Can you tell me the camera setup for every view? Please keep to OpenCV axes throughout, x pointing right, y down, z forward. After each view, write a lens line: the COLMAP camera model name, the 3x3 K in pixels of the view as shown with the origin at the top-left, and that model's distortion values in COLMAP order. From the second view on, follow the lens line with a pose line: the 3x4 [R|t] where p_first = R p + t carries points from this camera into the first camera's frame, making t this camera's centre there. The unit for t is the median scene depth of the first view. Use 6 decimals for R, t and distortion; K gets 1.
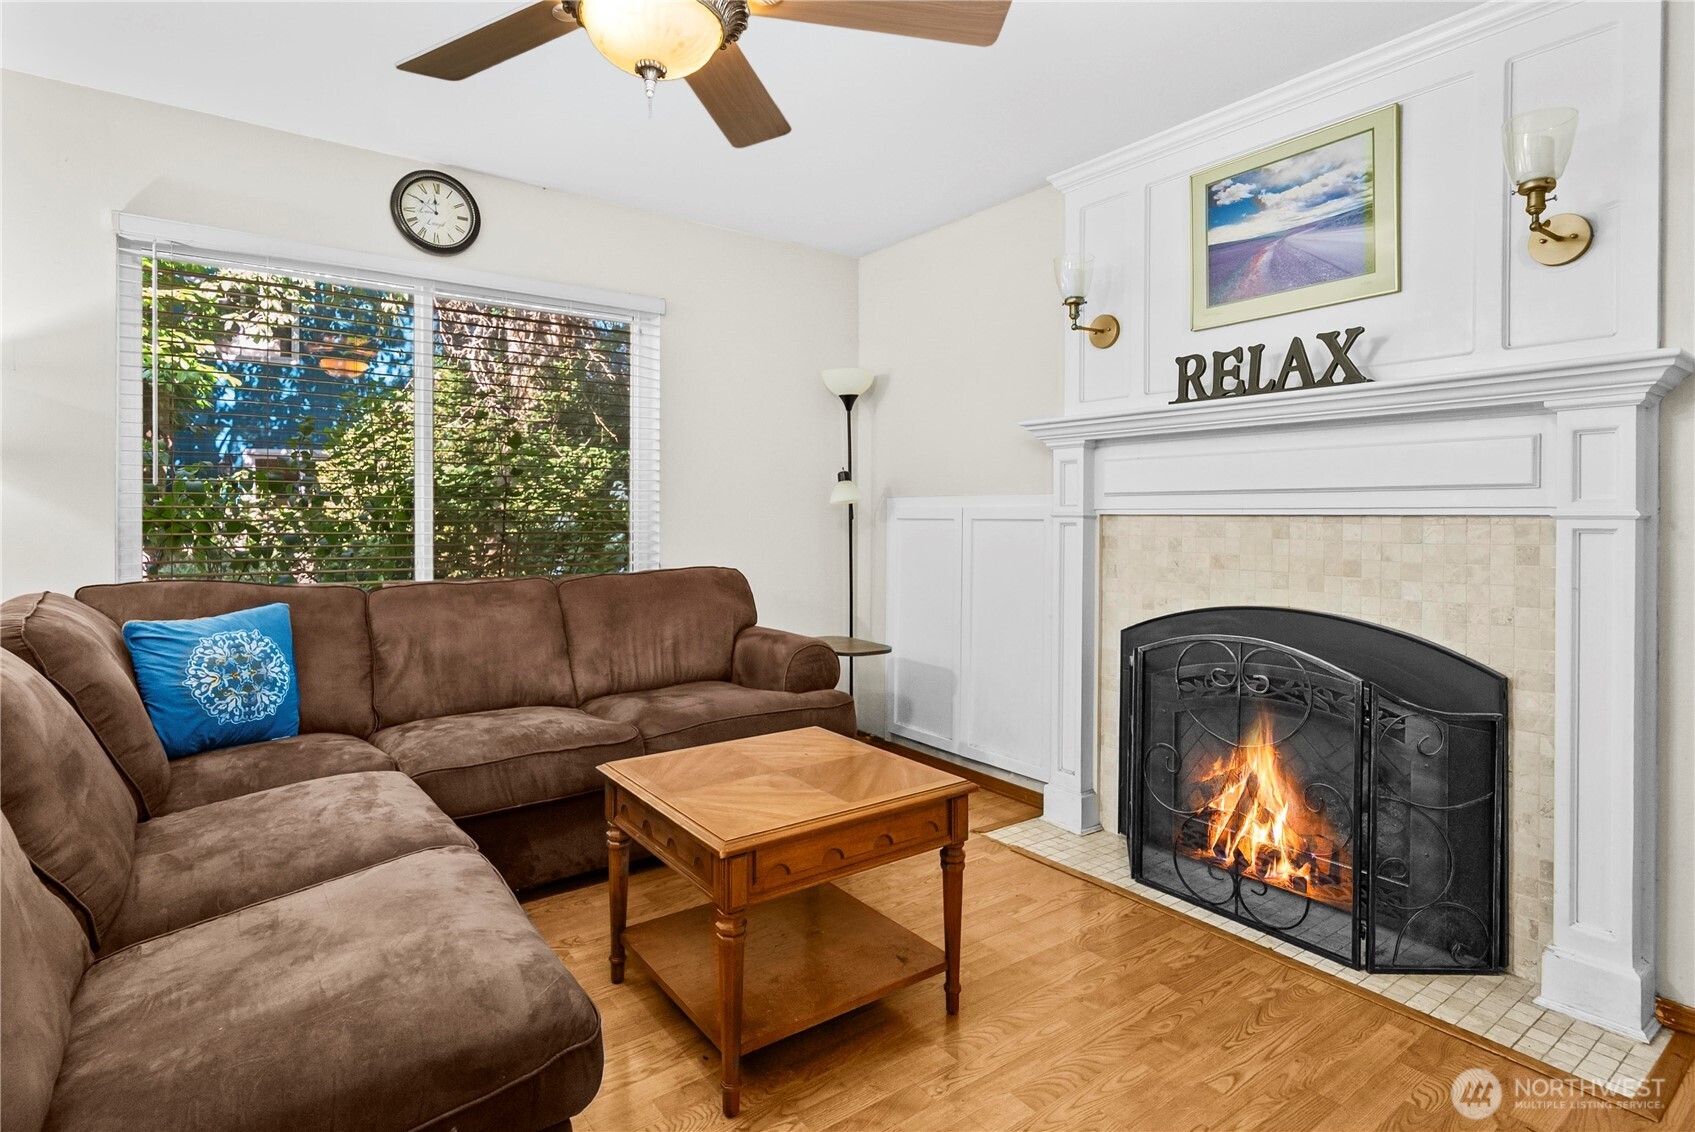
lens RADIAL K [[862.2, 0, 842.0], [0, 862.2, 520.2], [0, 0, 1]] dist [-0.000318, 0.000294]
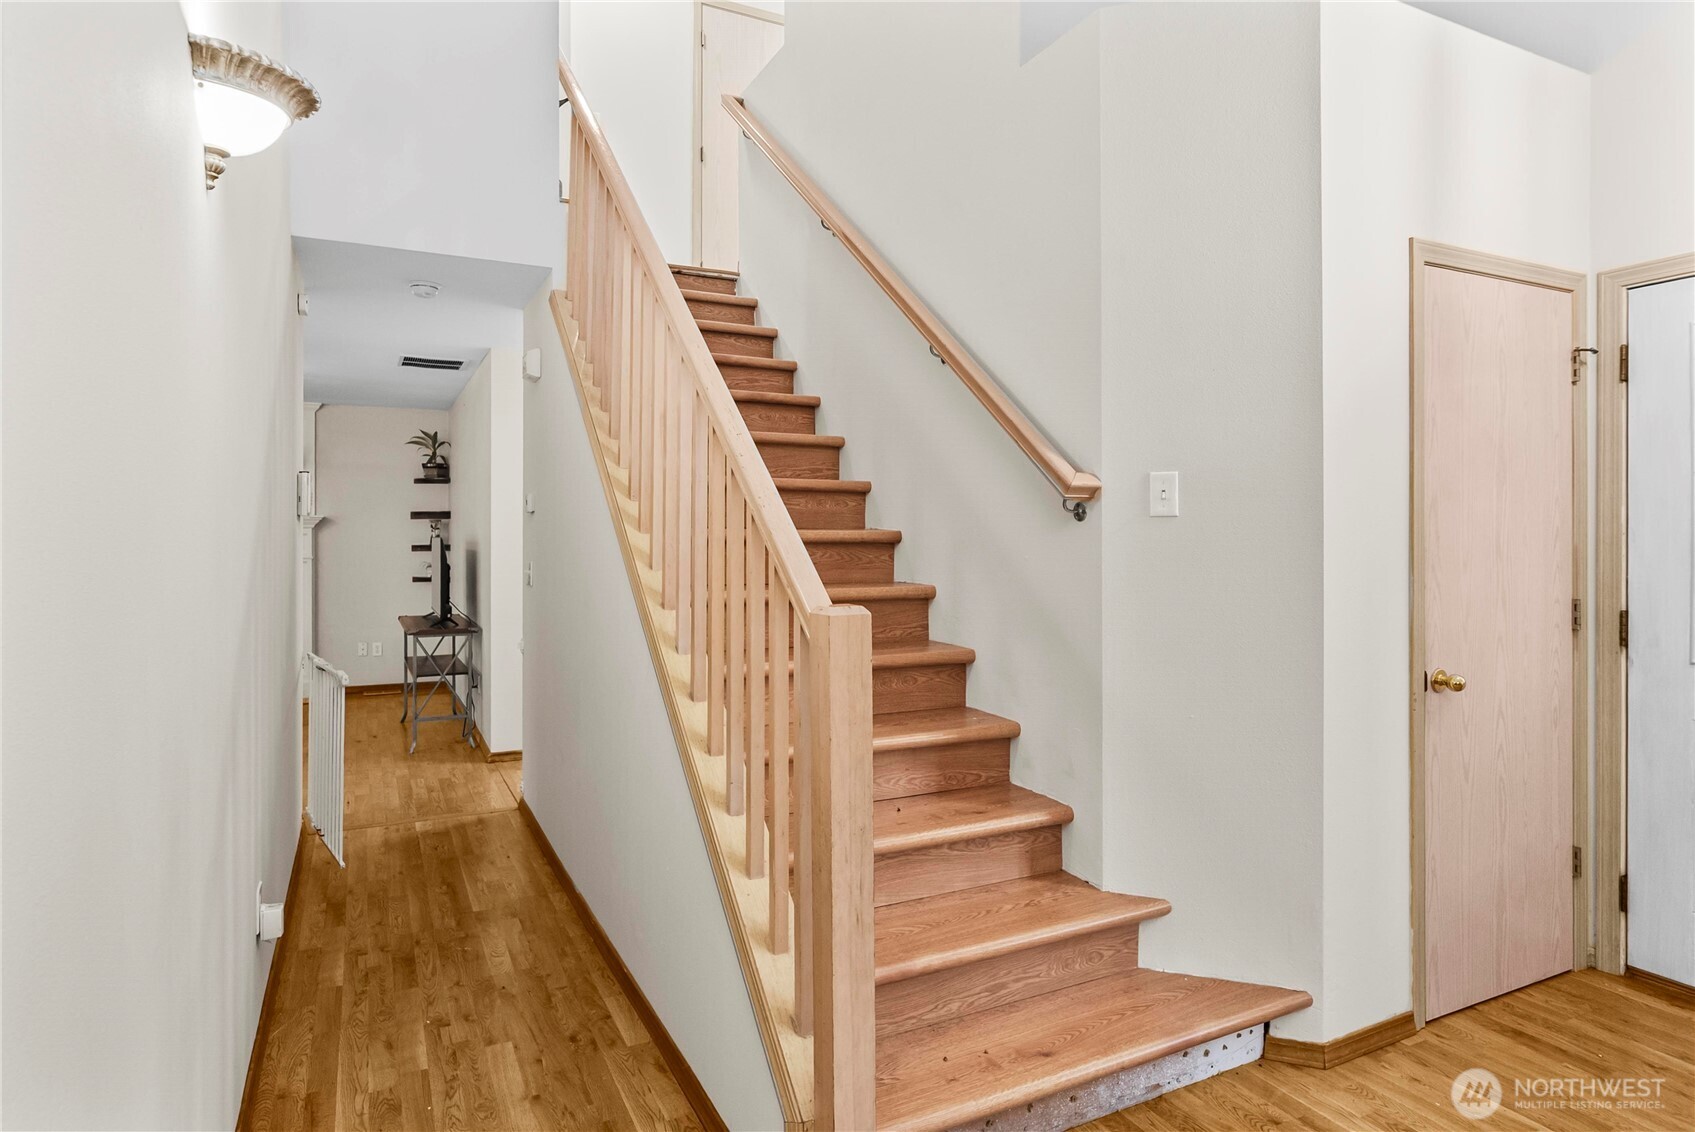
lens RADIAL K [[963.2, 0, 843.3], [0, 963.2, 537.1], [0, 0, 1]] dist [-0.000116, 0.001033]
pose [[0.170557, -0.002590, 0.985344, -1.977458], [0.007010, 0.999974, 0.001415, -0.061728], [-0.985323, 0.006666, 0.170571, -1.397894]]
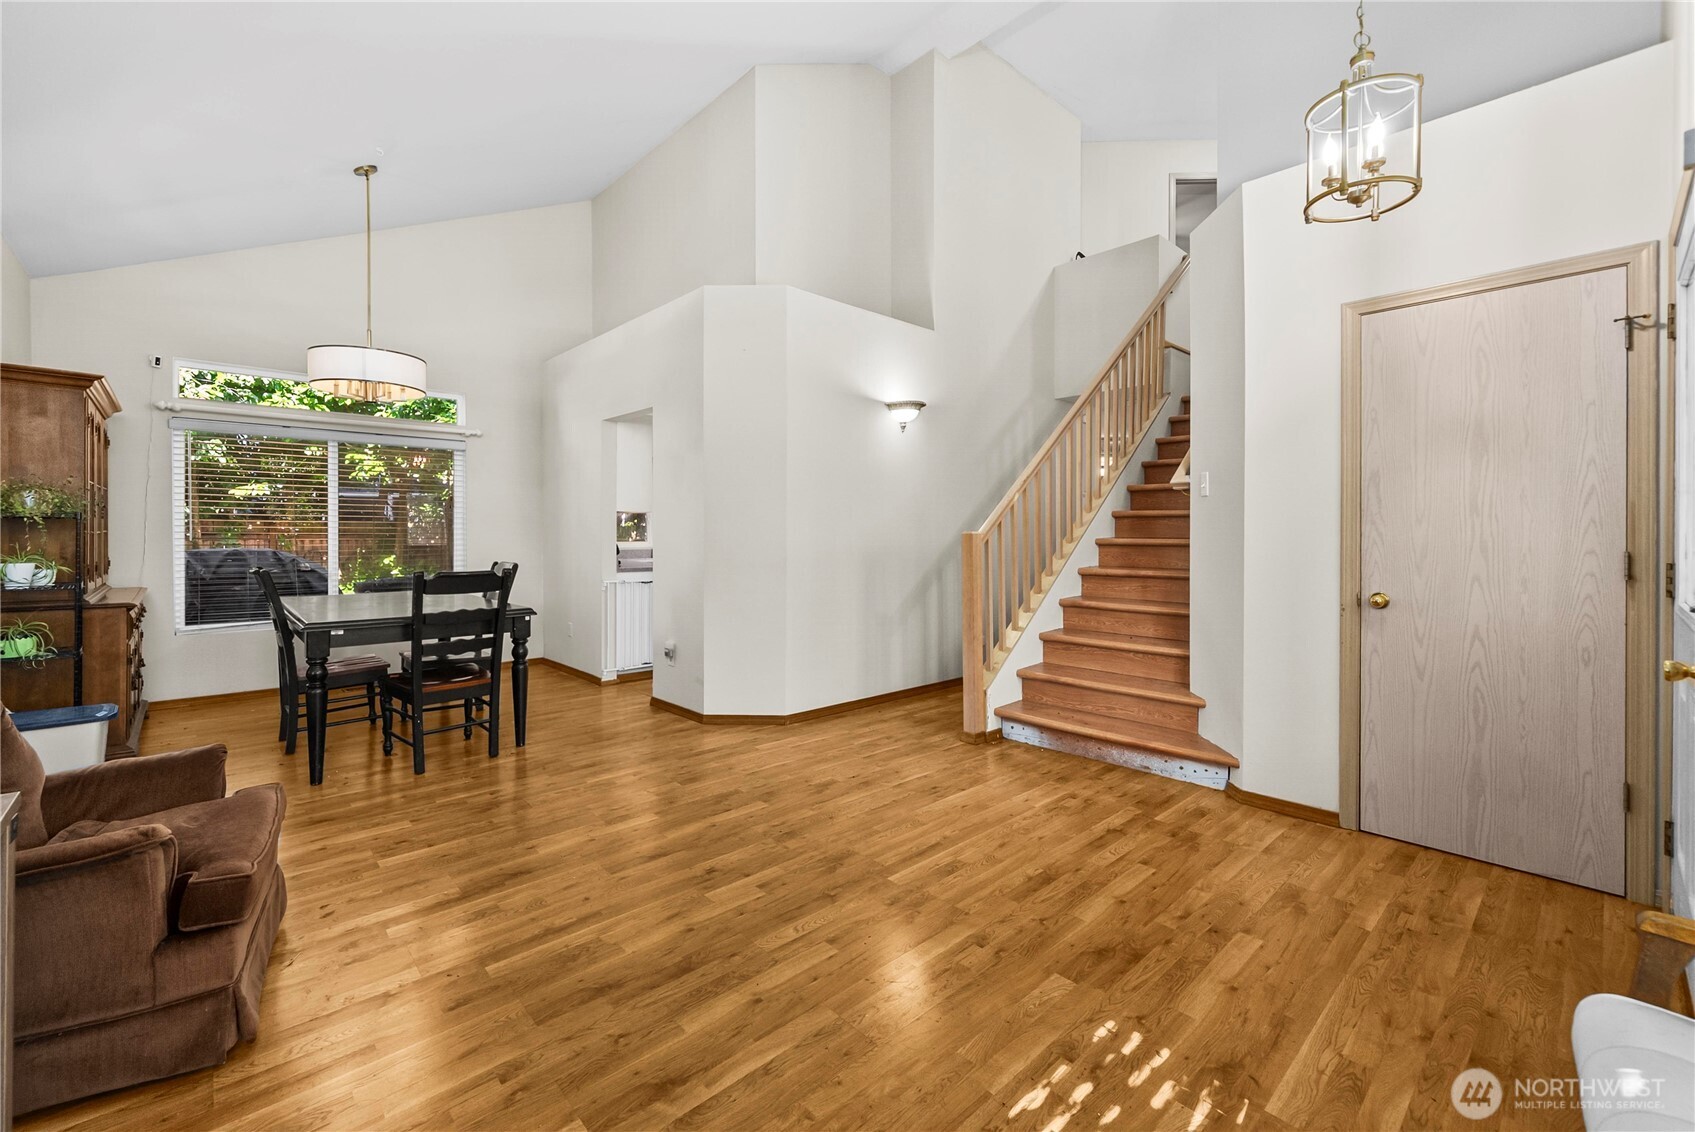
lens RADIAL K [[703.6, 0, 842.1], [0, 703.6, 542.8], [0, 0, 1]] dist [-0.000414, -0.000140]
pose [[0.994040, -0.004700, 0.108913, -1.805794], [0.003845, 0.999960, 0.008053, -0.007688], [-0.108946, -0.007586, 0.994019, -2.718523]]
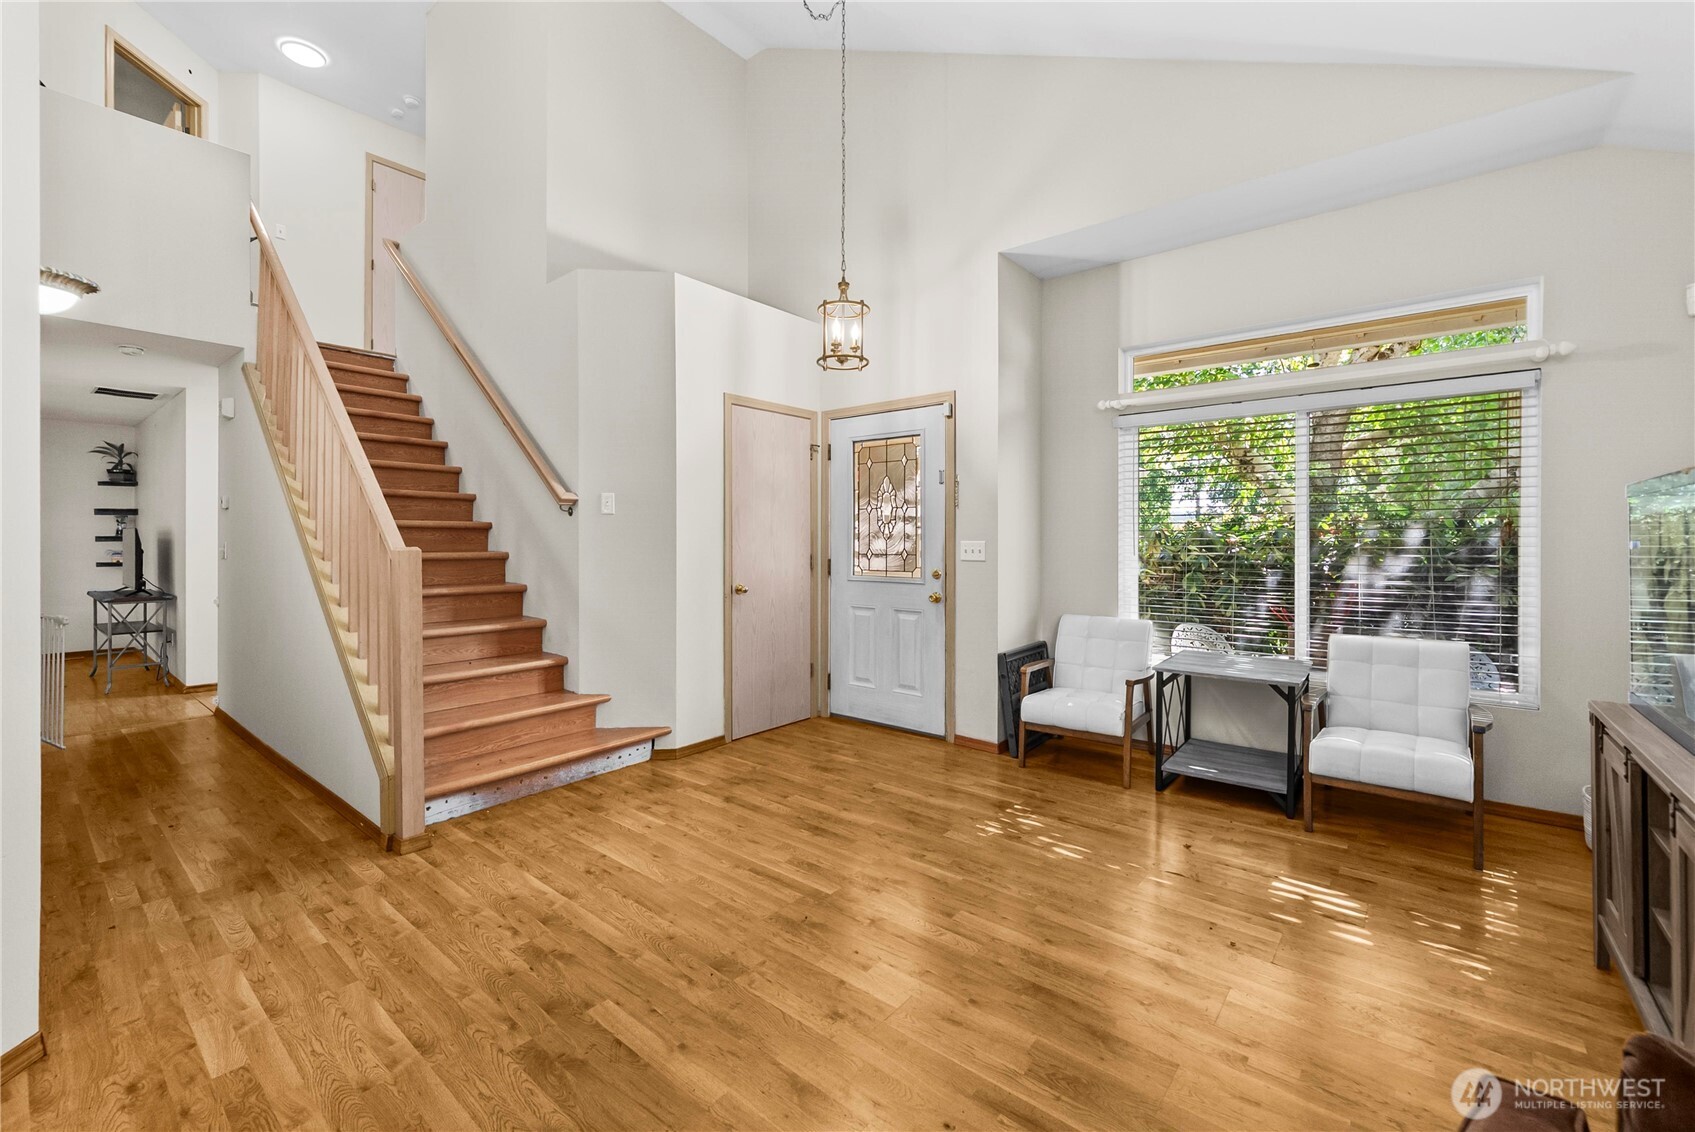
lens RADIAL K [[703.6, 0, 842.1], [0, 703.6, 542.8], [0, 0, 1]] dist [-0.000414, -0.000140]
pose [[-0.242145, -0.007568, 0.970211, -2.516136], [0.003032, 0.999959, 0.008556, -0.030740], [-0.970235, 0.005014, -0.242112, -1.655743]]
